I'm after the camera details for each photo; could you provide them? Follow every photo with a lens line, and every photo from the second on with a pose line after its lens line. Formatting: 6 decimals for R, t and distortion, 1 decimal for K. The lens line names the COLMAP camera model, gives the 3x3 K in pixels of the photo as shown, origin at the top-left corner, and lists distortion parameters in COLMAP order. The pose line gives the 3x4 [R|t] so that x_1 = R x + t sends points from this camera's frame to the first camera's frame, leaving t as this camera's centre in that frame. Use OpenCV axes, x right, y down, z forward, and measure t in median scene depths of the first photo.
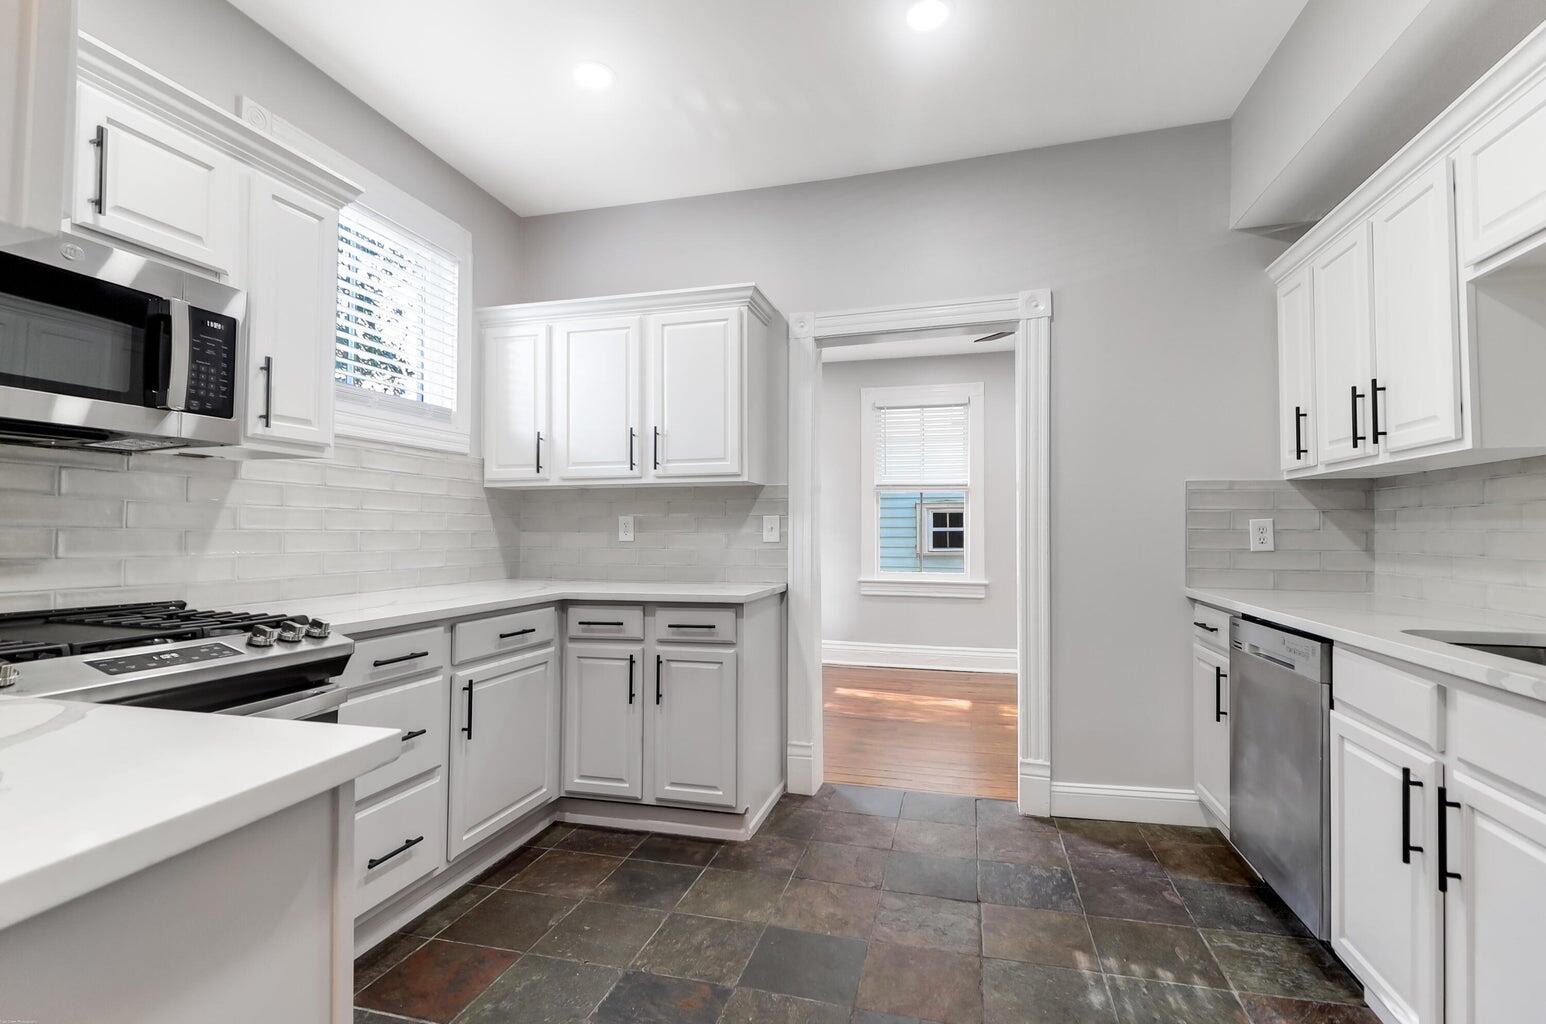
lens RADIAL K [[712.8, 0, 773.7], [0, 712.8, 513.1], [0, 0, 1]] dist [0.024935, -0.014357]
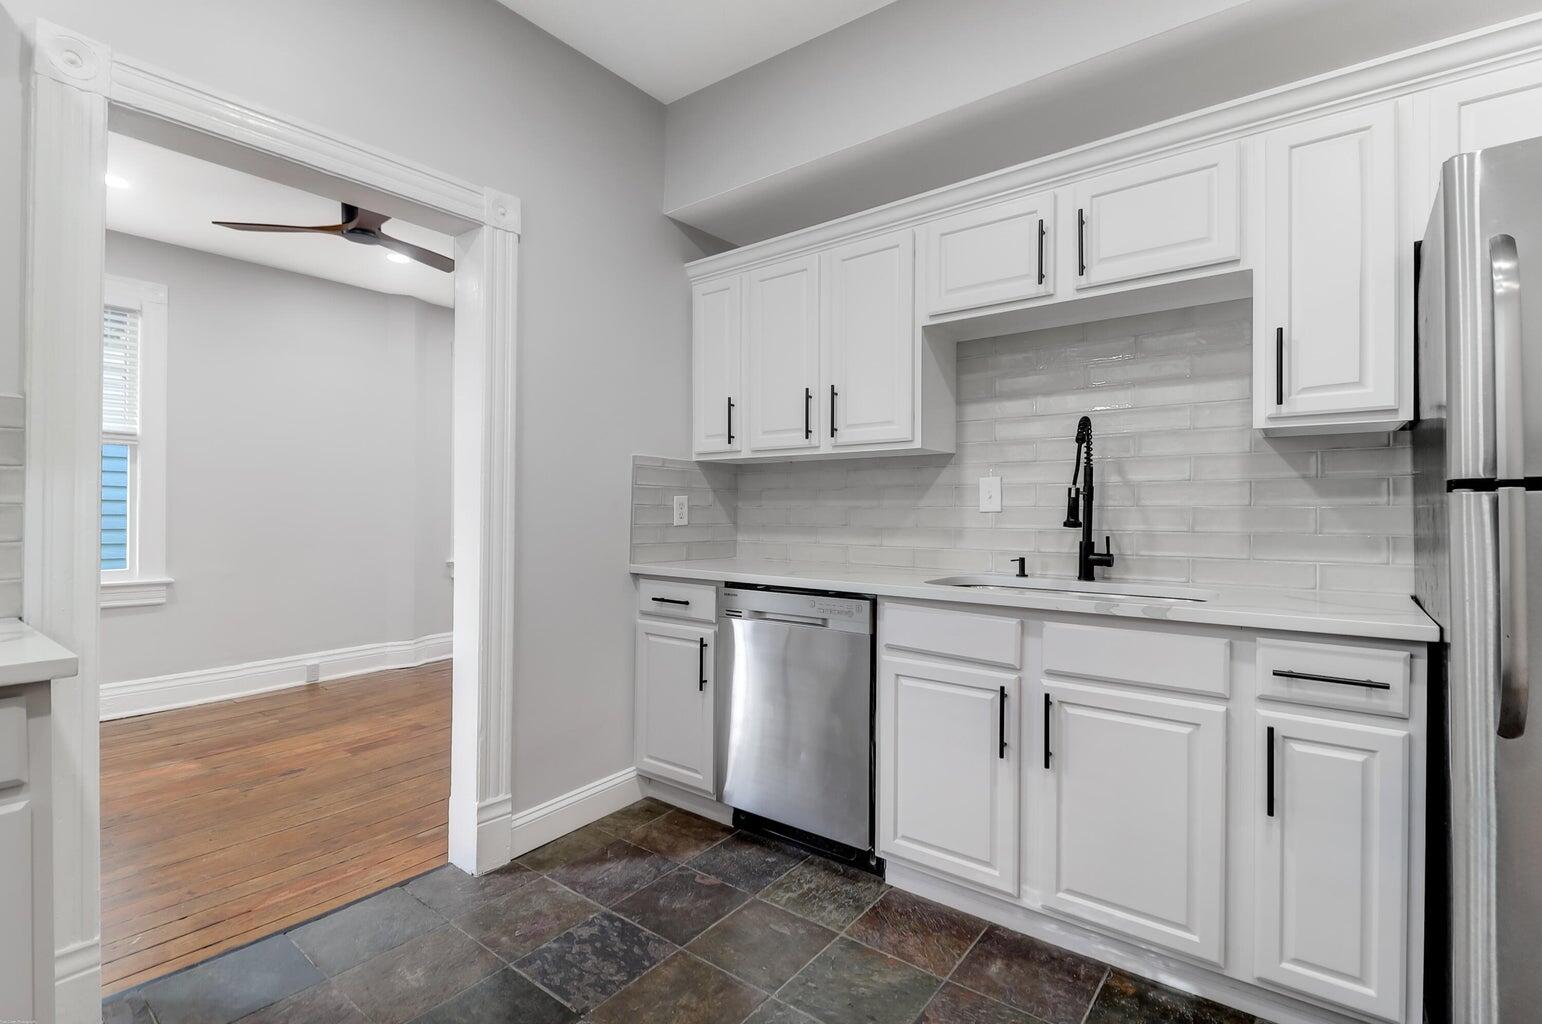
lens RADIAL K [[710.9, 0, 771.7], [0, 710.9, 513.1], [0, 0, 1]] dist [0.024935, -0.014357]
pose [[0.387835, -0.001236, 0.921728, -0.258256], [-0.029339, 0.999476, 0.013686, 0.015693], [-0.921262, -0.032350, 0.387595, 0.468258]]
